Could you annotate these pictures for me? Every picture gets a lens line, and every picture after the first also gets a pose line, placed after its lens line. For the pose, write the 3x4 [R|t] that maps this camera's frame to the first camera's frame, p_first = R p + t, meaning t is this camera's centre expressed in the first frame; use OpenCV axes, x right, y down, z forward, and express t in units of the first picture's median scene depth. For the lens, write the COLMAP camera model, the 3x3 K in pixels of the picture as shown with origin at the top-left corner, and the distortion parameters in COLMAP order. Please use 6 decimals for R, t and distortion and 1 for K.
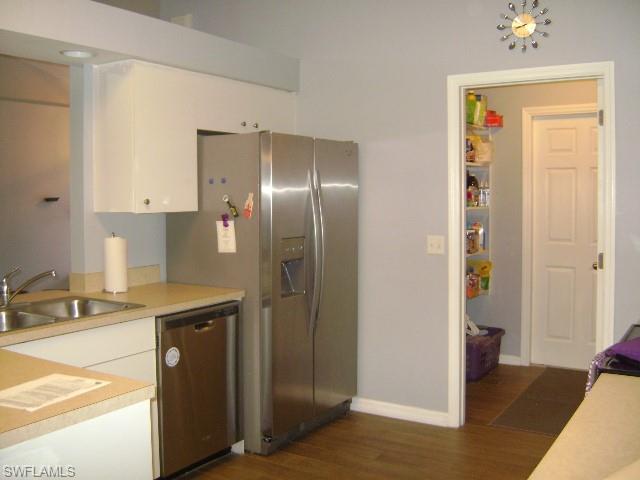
lens RADIAL K [[666.3, 0, 327.3], [0, 666.3, 225.9], [0, 0, 1]] dist [-0.159069, 0.118616]
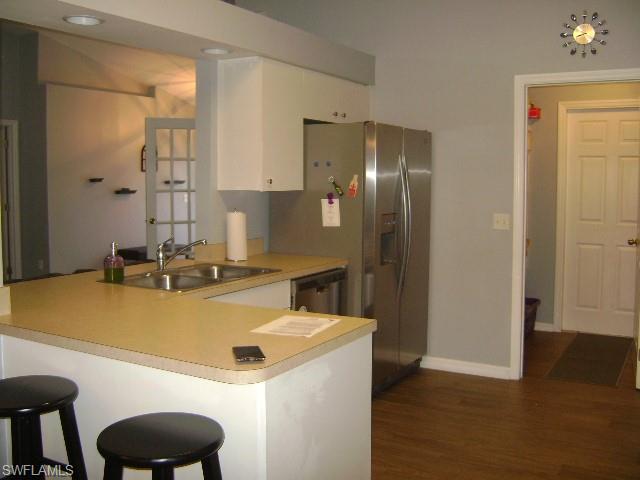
lens RADIAL K [[666.3, 0, 327.3], [0, 666.3, 225.9], [0, 0, 1]] dist [-0.159069, 0.118616]
pose [[0.999368, 0.006717, 0.034906, -0.195083], [-0.007549, 0.999690, 0.023739, 0.011630], [-0.034736, -0.023988, 0.999109, -0.149003]]
